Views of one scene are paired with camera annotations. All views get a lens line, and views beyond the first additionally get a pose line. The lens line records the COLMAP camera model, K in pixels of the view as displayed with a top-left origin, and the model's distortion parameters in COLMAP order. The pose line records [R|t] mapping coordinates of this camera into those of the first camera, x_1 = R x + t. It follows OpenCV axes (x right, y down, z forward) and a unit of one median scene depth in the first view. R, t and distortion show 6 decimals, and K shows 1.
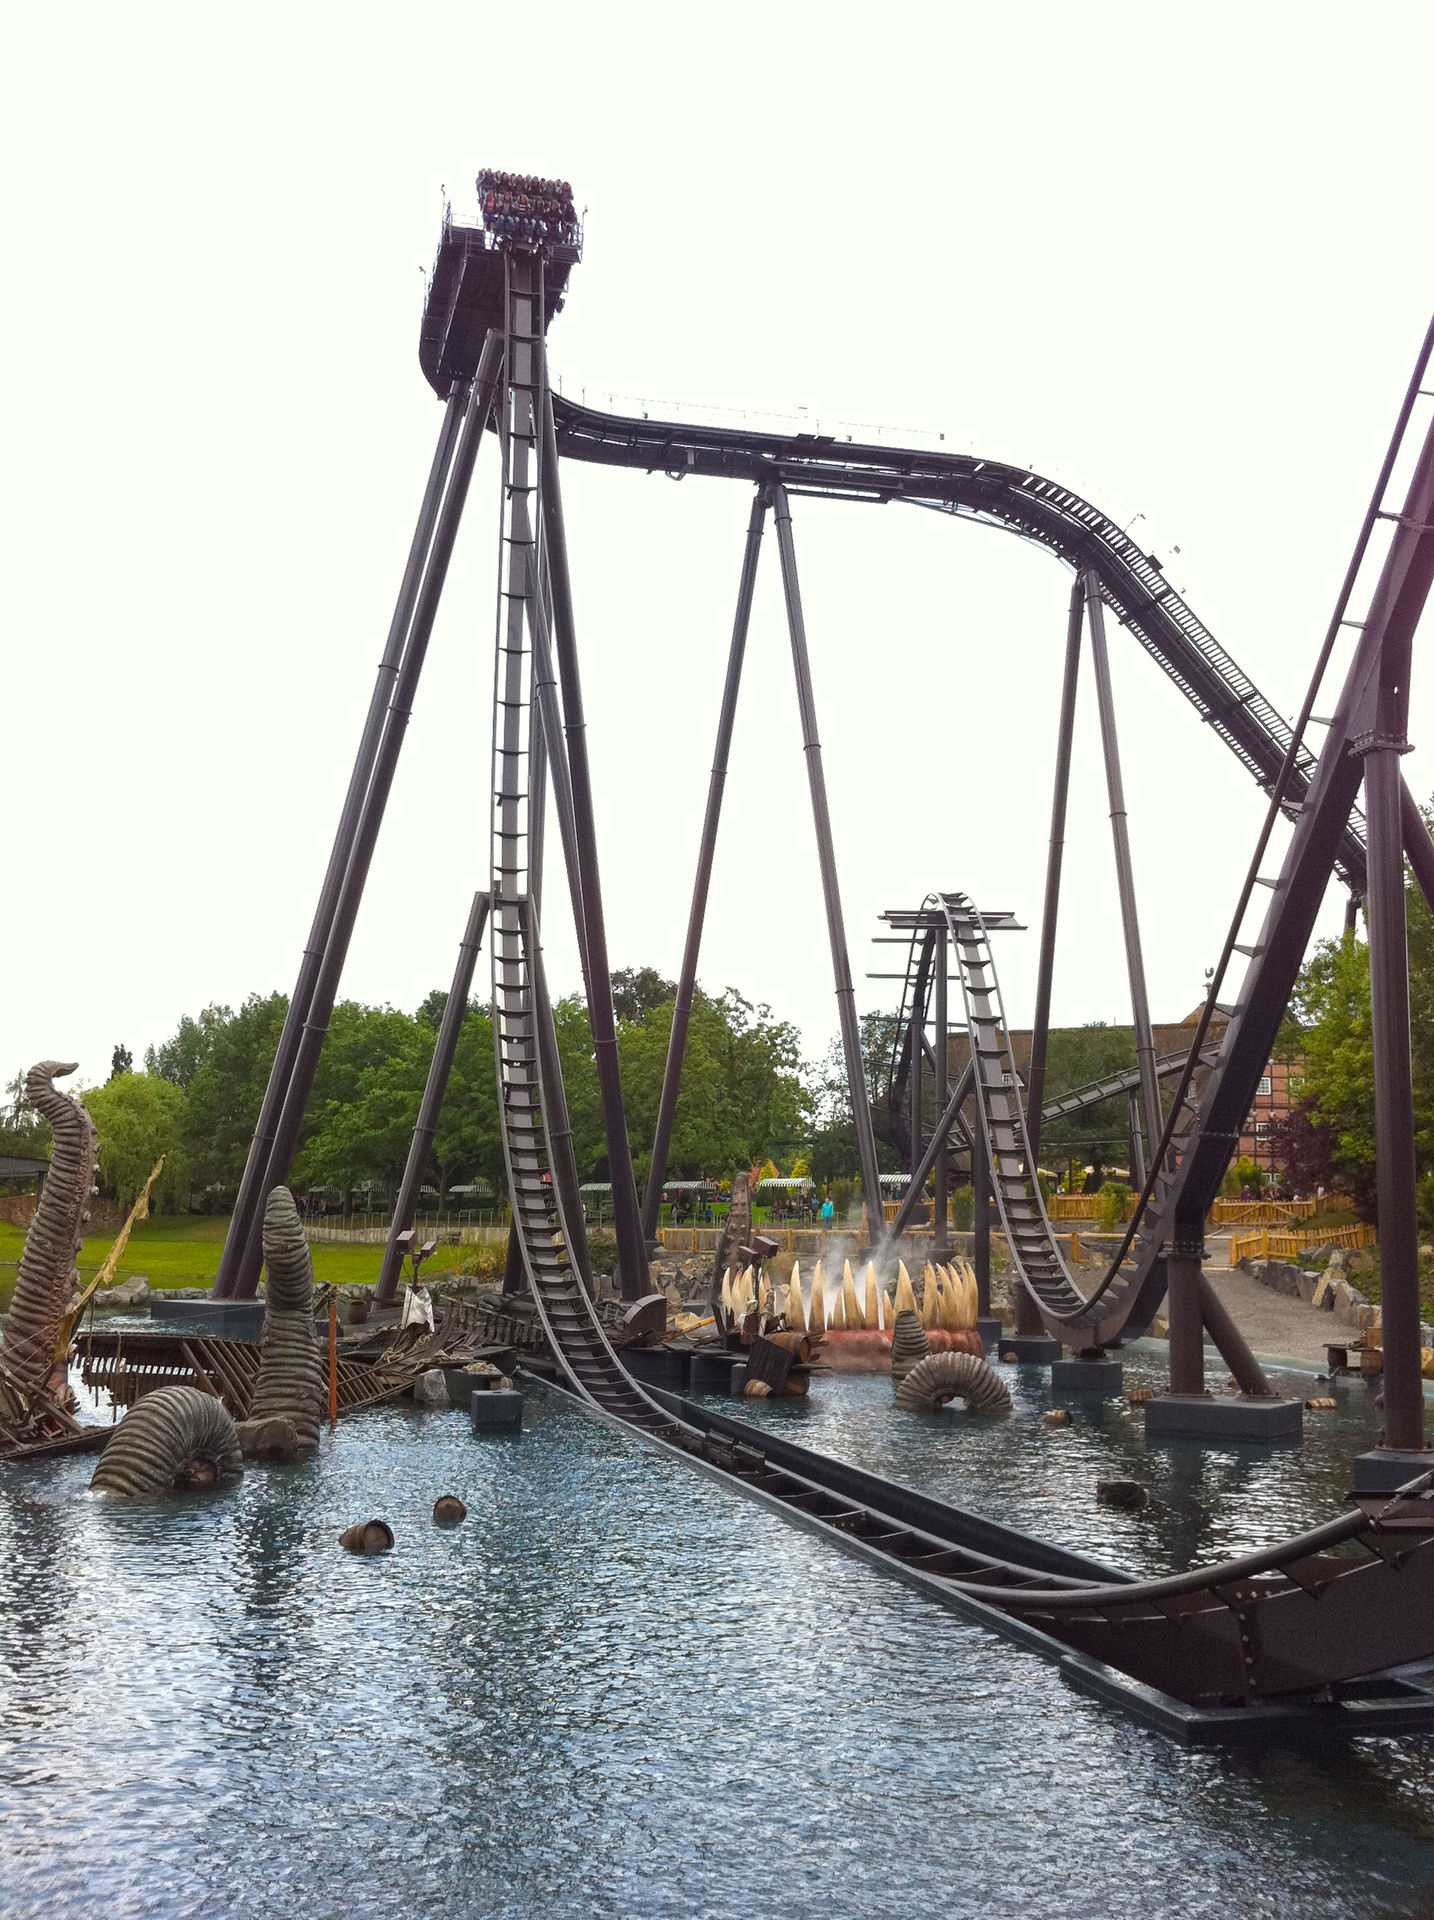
lens RADIAL K [[1838.1, 0, 688.8], [0, 1838.1, 952.8], [0, 0, 1]] dist [0.080047, -0.278543]
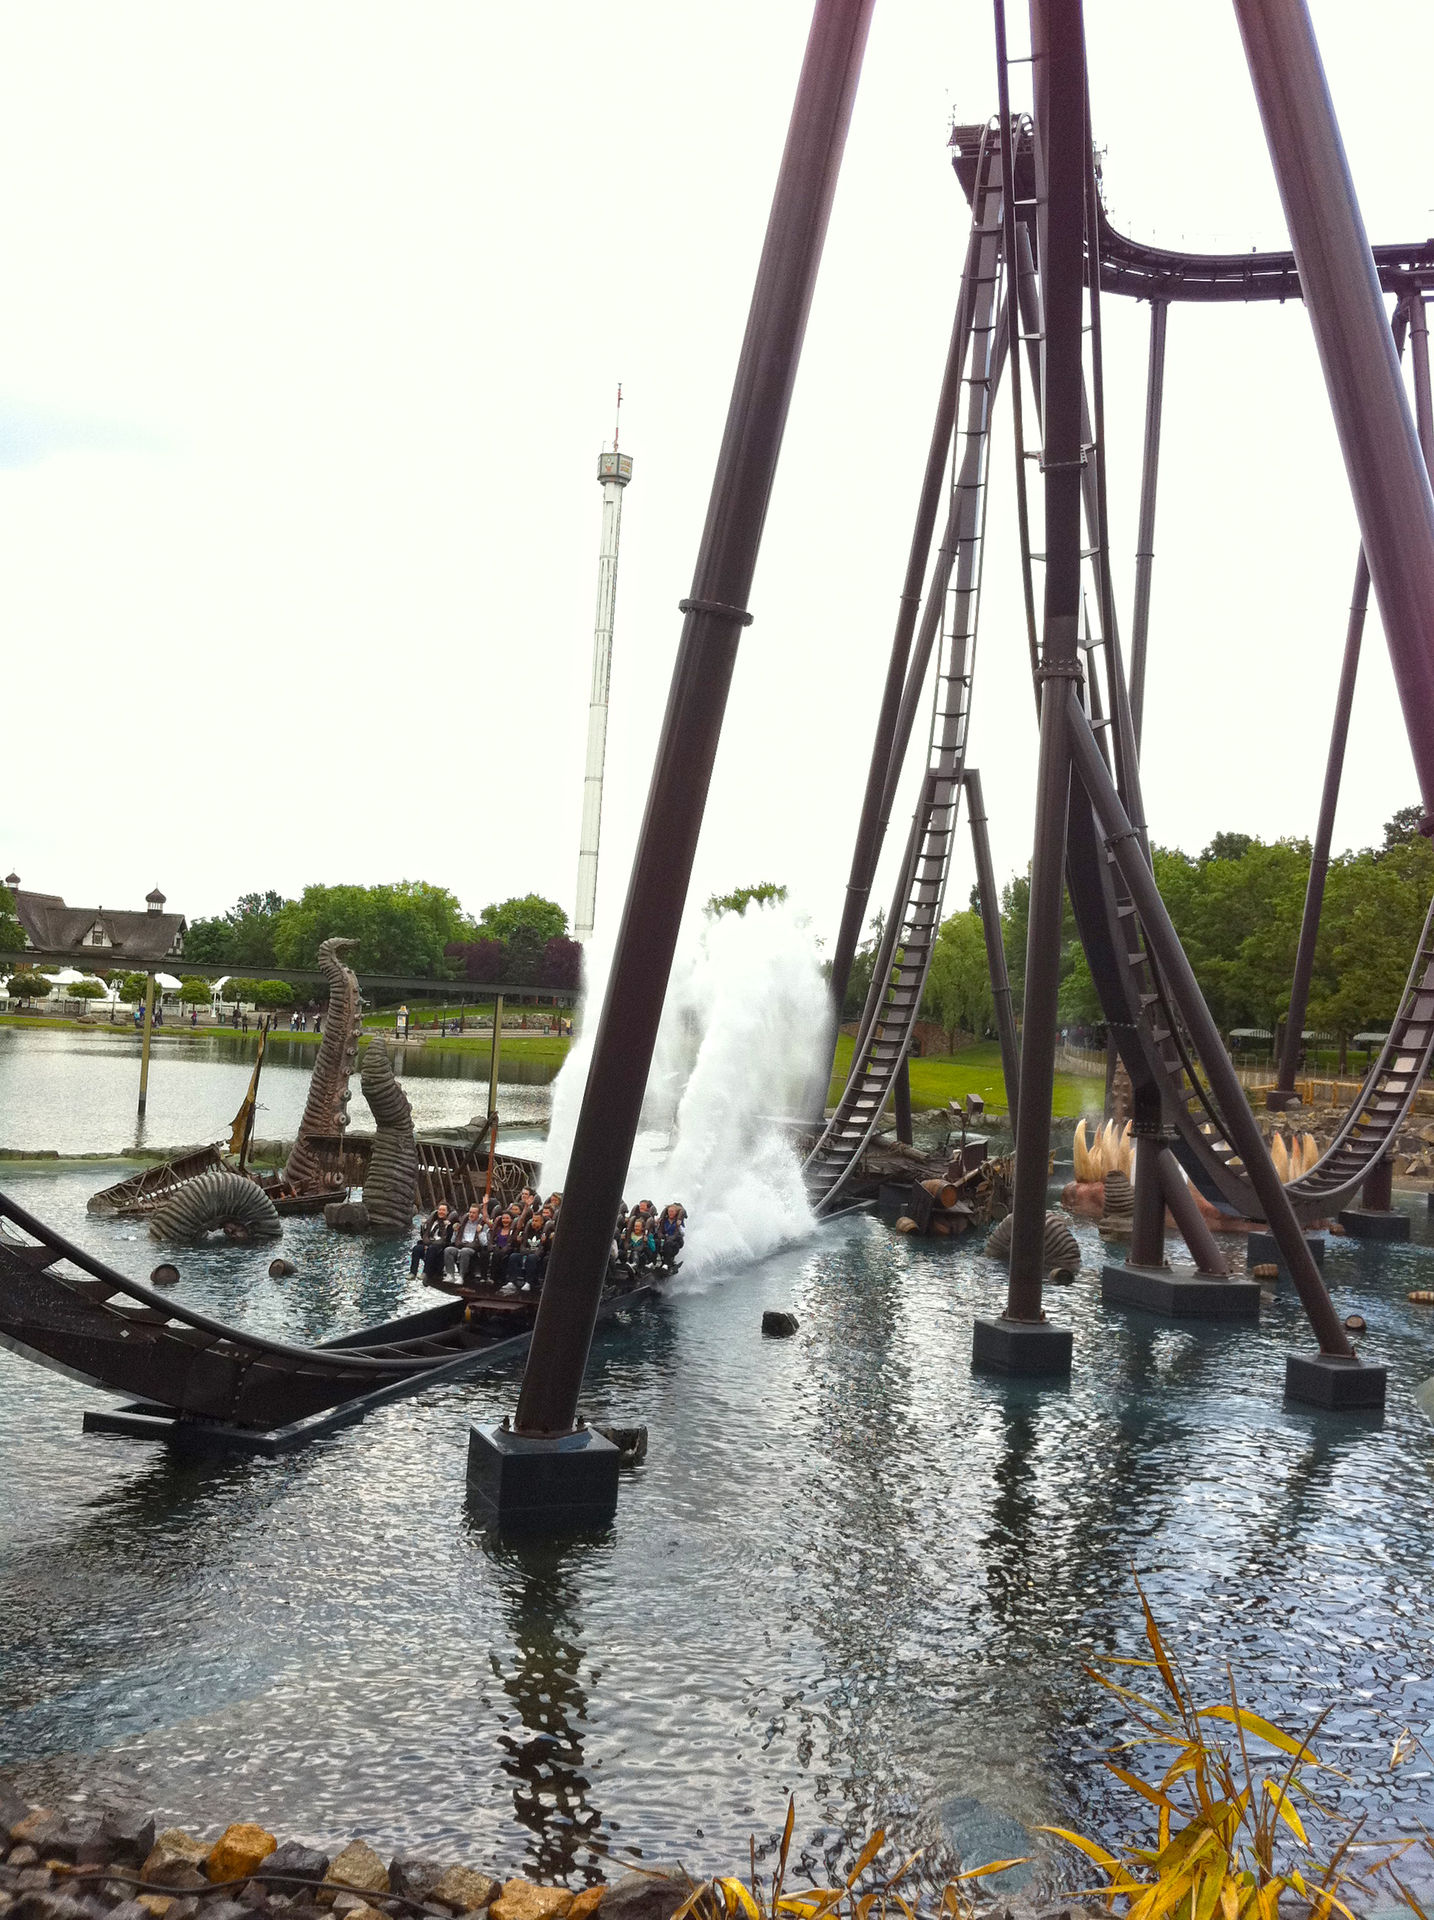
lens RADIAL K [[1838.1, 0, 688.8], [0, 1838.1, 952.8], [0, 0, 1]] dist [0.080047, -0.278543]
pose [[0.840418, 0.017423, -0.541658, 0.248388], [0.035177, 0.995622, 0.086604, -0.016295], [0.540796, -0.091837, 0.836126, -0.004370]]
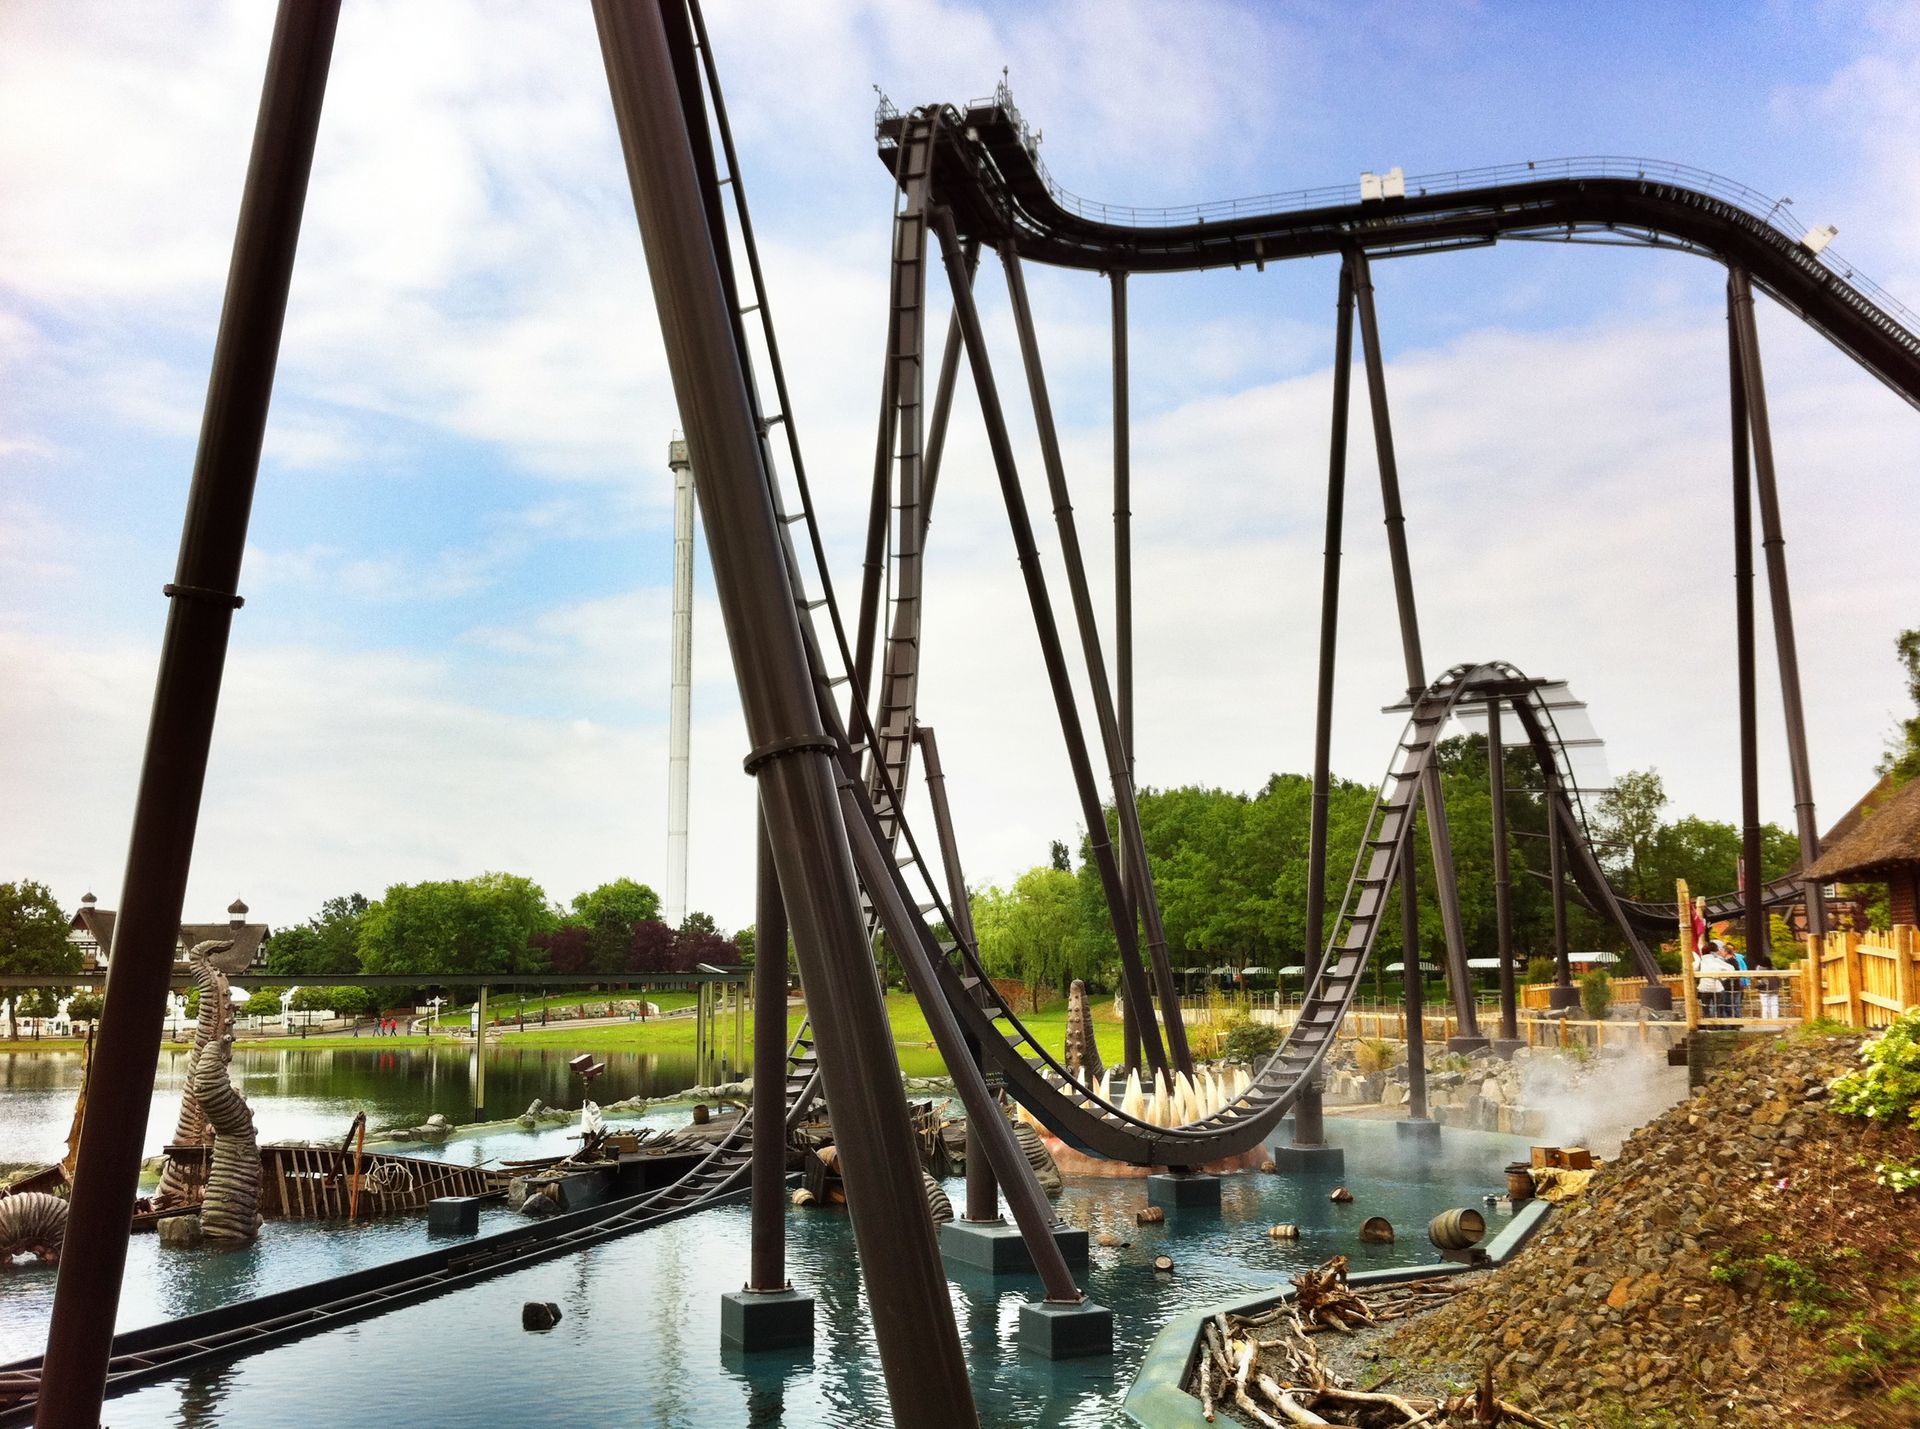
lens RADIAL K [[1833.9, 0, 970.8], [0, 1833.9, 712.7], [0, 0, 1]] dist [0.123787, -0.437628]
pose [[0.870026, -0.095347, -0.483698, 0.320131], [0.096725, 0.995064, -0.022169, -0.009428], [0.483424, -0.027498, 0.874954, 0.037832]]
